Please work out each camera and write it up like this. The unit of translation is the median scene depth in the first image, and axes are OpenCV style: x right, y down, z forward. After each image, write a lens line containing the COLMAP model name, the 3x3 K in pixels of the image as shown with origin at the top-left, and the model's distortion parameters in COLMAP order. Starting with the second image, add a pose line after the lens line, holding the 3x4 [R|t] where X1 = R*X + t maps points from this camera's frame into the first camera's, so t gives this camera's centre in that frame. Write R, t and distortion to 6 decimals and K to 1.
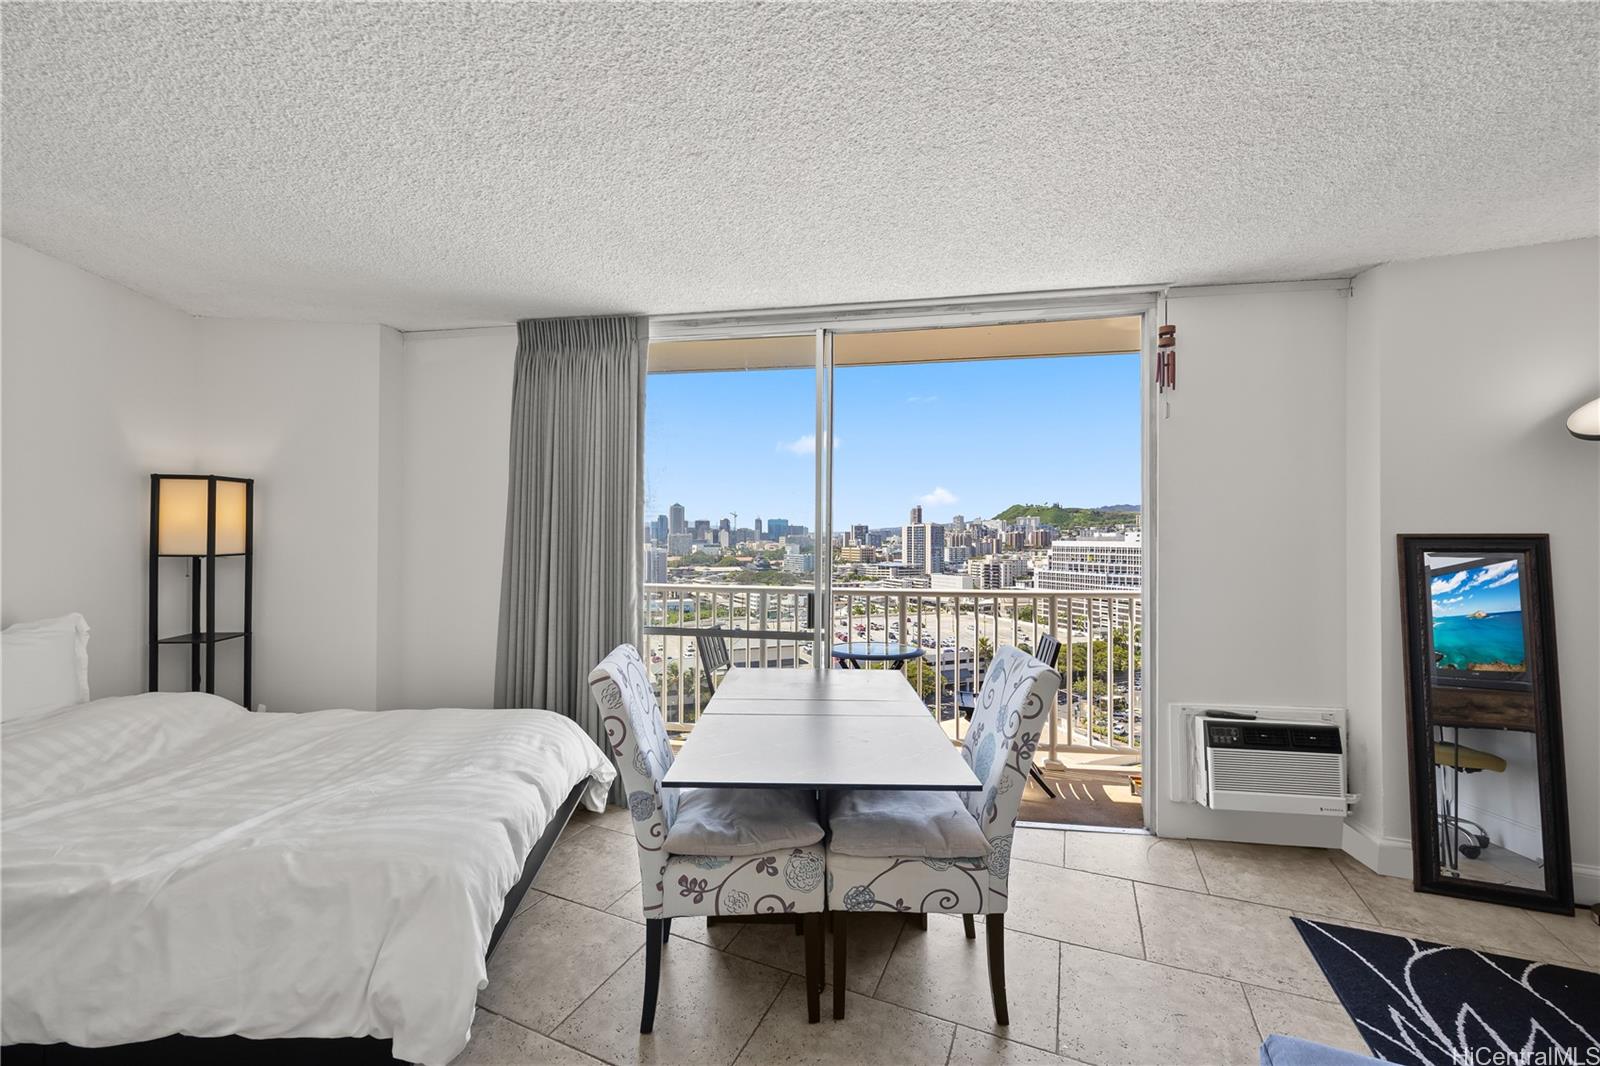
lens RADIAL K [[625.8, 0, 794.9], [0, 625.8, 535.5], [0, 0, 1]] dist [-0.001238, 0.000108]
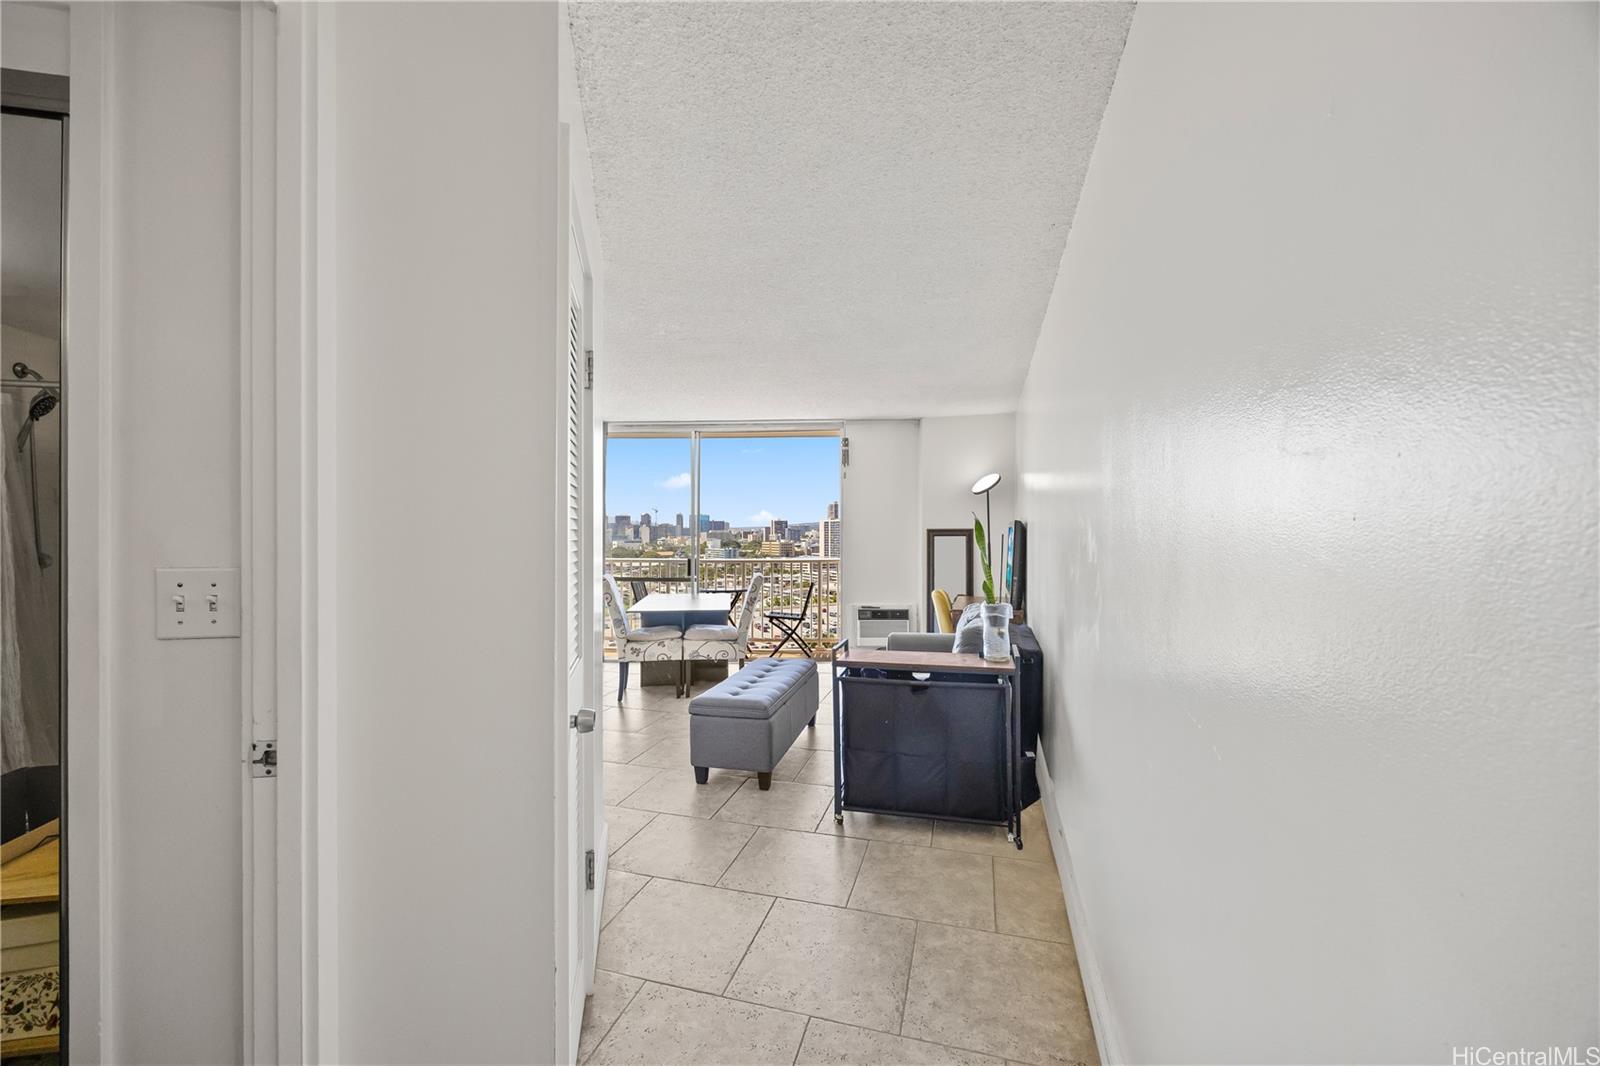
lens RADIAL K [[611.5, 0, 794.5], [0, 611.5, 531.0], [0, 0, 1]] dist [-0.003824, -0.000083]
pose [[0.991916, -0.003812, 0.126838, 0.141869], [0.003687, 0.999992, 0.001215, 0.000831], [-0.126842, -0.000738, 0.991923, -1.283223]]
